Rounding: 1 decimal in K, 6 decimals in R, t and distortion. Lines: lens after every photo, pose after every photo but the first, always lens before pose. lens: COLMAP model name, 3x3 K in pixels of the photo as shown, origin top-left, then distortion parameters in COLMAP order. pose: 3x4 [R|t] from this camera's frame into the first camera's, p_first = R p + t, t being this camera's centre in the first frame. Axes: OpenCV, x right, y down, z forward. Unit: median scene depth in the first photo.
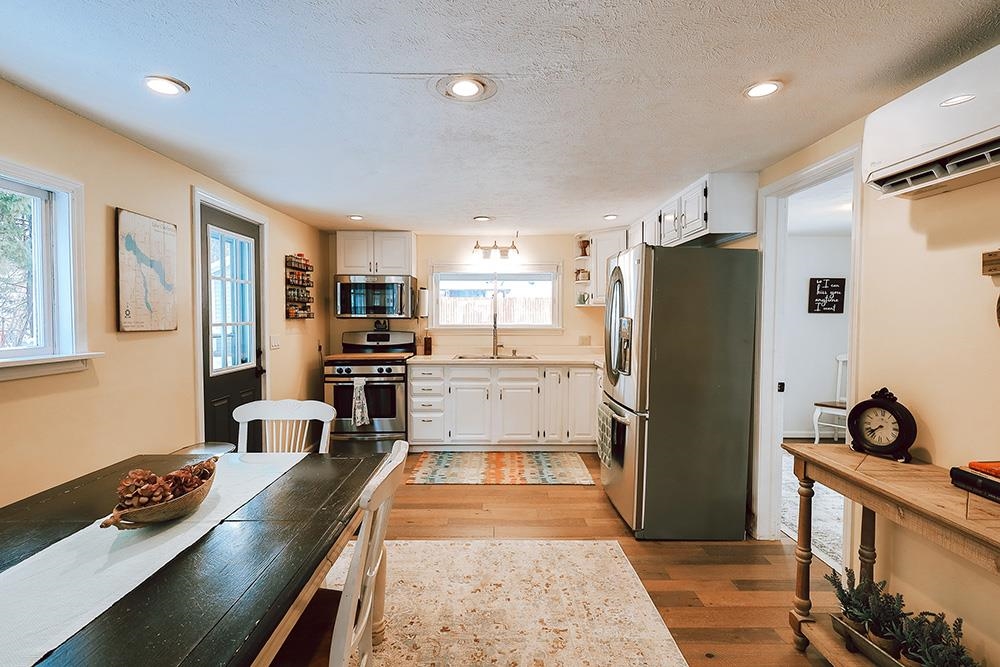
lens RADIAL K [[490.7, 0, 500.0], [0, 490.7, 333.2], [0, 0, 1]] dist [-0.001597, 0.001985]
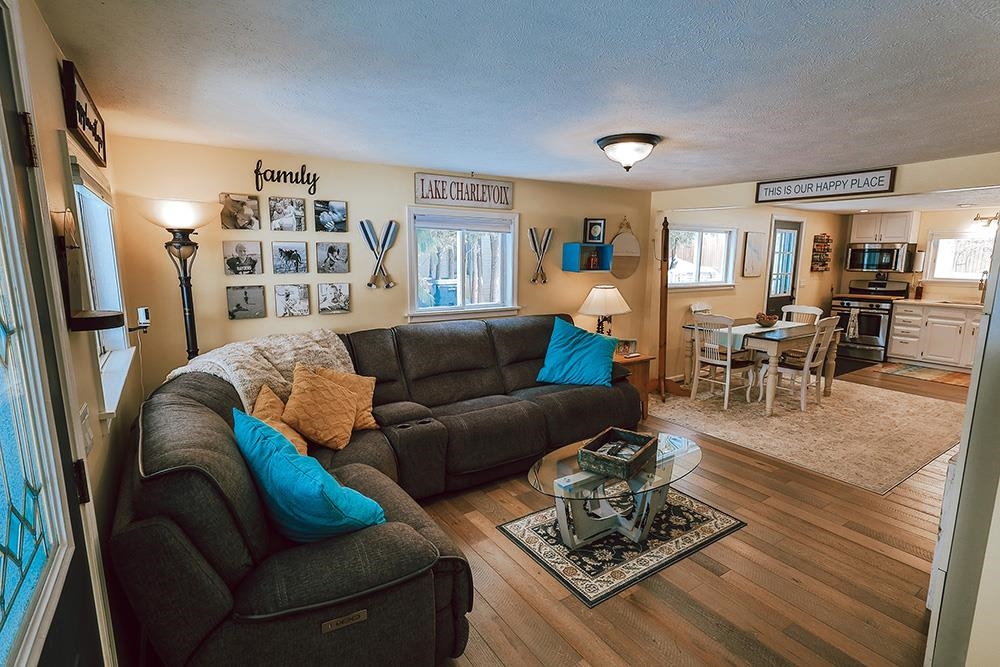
lens RADIAL K [[490.7, 0, 500.3], [0, 490.7, 333.0], [0, 0, 1]] dist [-0.001597, 0.001985]
pose [[0.549417, 0.135183, -0.824540, 0.411740], [-0.037245, 0.989807, 0.137461, -0.009297], [0.834718, -0.044813, 0.548852, -0.862980]]
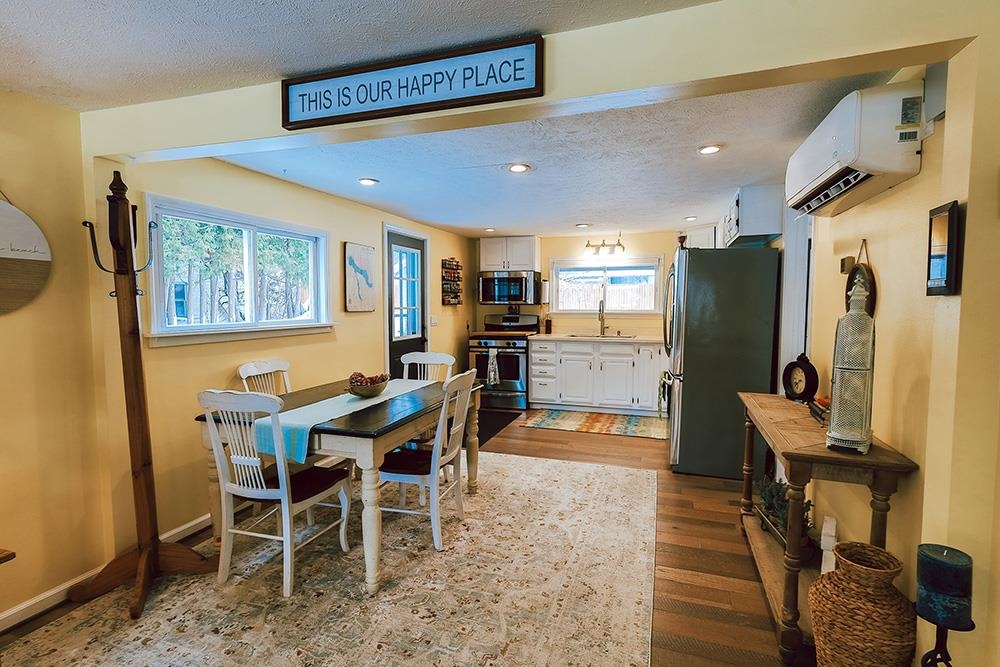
lens RADIAL K [[490.7, 0, 499.0], [0, 490.7, 333.0], [0, 0, 1]] dist [-0.001597, 0.001985]
pose [[0.941882, 0.019412, -0.335382, 0.173603], [-0.010342, 0.999531, 0.028809, 0.008940], [0.335785, -0.023666, 0.941641, -0.247734]]
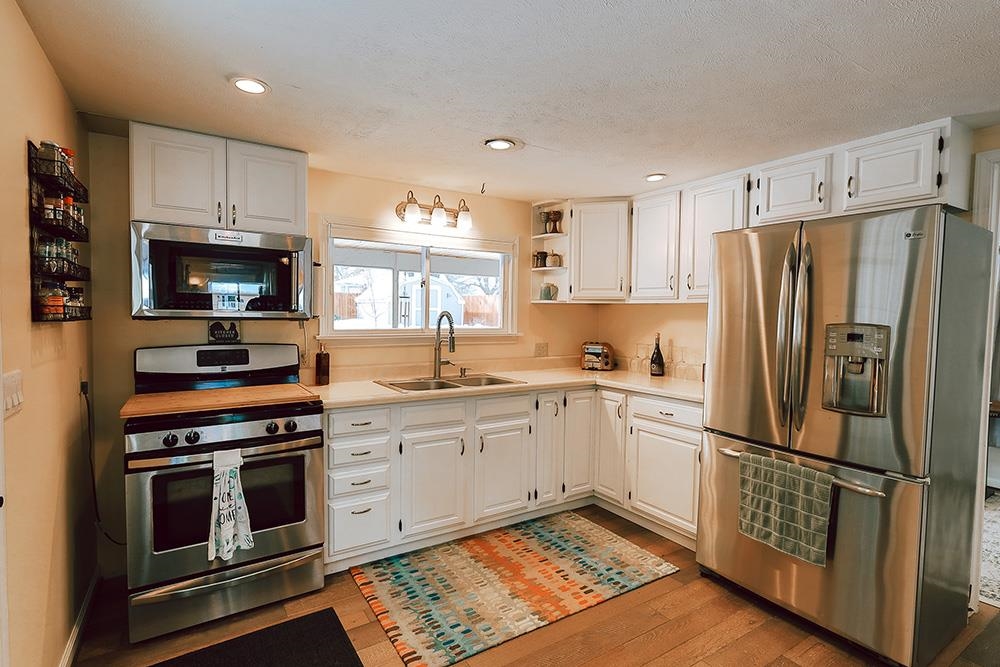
lens RADIAL K [[490.7, 0, 500.8], [0, 490.7, 332.7], [0, 0, 1]] dist [-0.001597, 0.001985]
pose [[0.844415, -0.012612, 0.535541, -0.309947], [0.008923, 0.999915, 0.009479, -0.020519], [-0.535615, -0.003225, 0.844456, 0.476273]]
